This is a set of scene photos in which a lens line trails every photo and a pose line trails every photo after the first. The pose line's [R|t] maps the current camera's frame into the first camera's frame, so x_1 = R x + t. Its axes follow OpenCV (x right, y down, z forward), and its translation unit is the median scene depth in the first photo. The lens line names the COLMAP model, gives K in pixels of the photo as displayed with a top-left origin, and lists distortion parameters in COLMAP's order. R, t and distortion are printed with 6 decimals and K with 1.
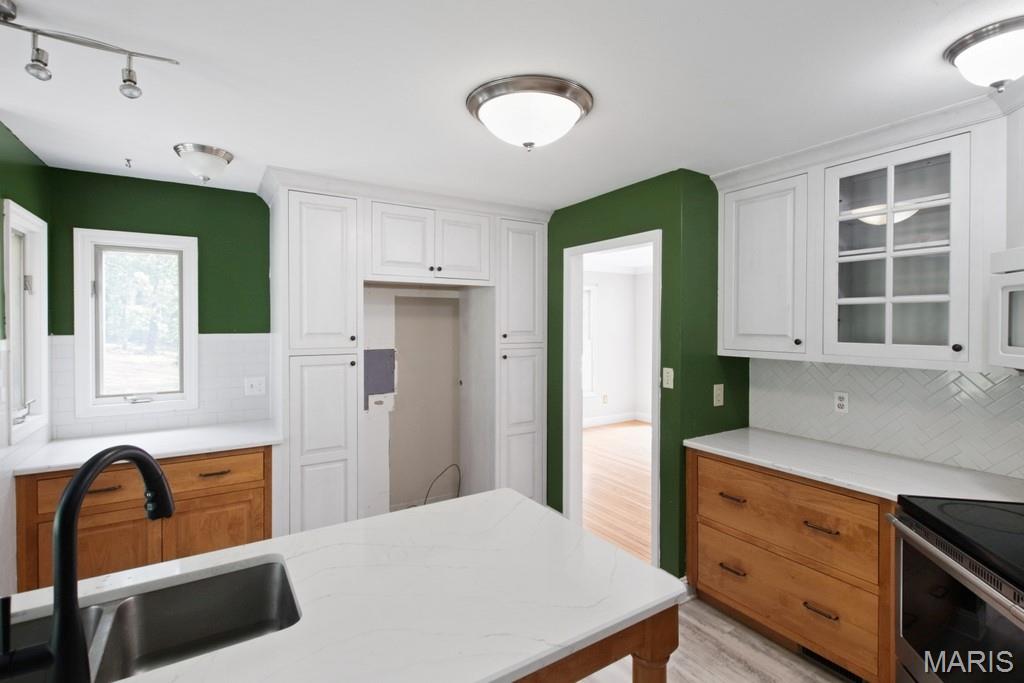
lens RADIAL K [[471.9, 0, 505.9], [0, 471.9, 327.9], [0, 0, 1]] dist [0.011373, -0.001386]
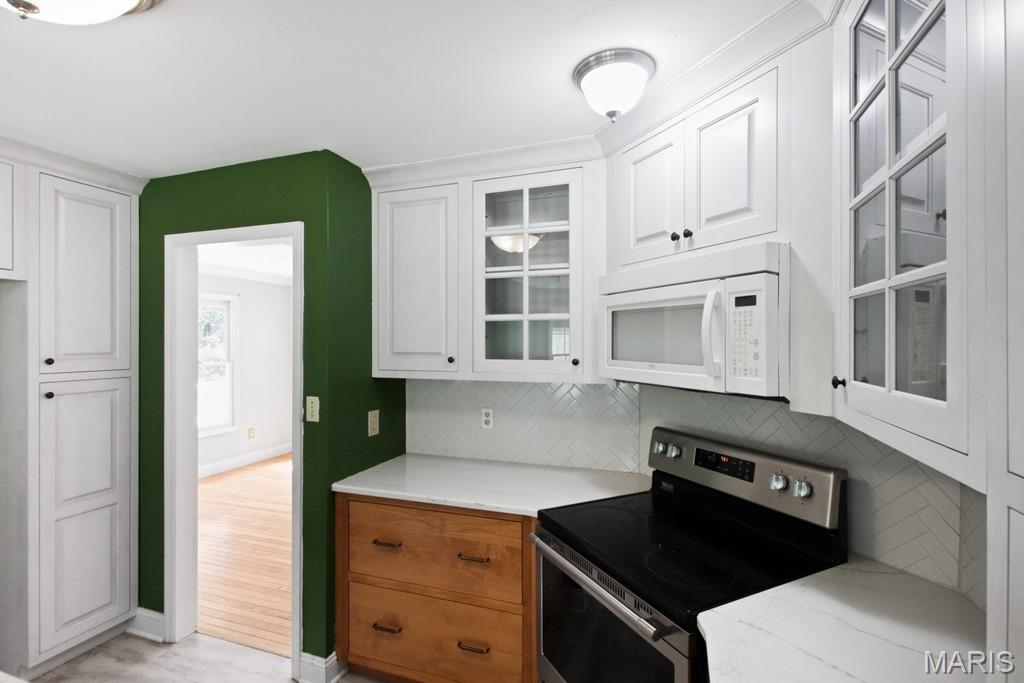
lens RADIAL K [[483.2, 0, 512.0], [0, 483.2, 341.5], [0, 0, 1]] dist [-0.000066, -0.000448]
pose [[0.775245, -0.002161, 0.631657, 0.098873], [0.008640, 0.999937, -0.007184, 0.000675], [-0.631602, 0.011027, 0.775215, 0.170181]]
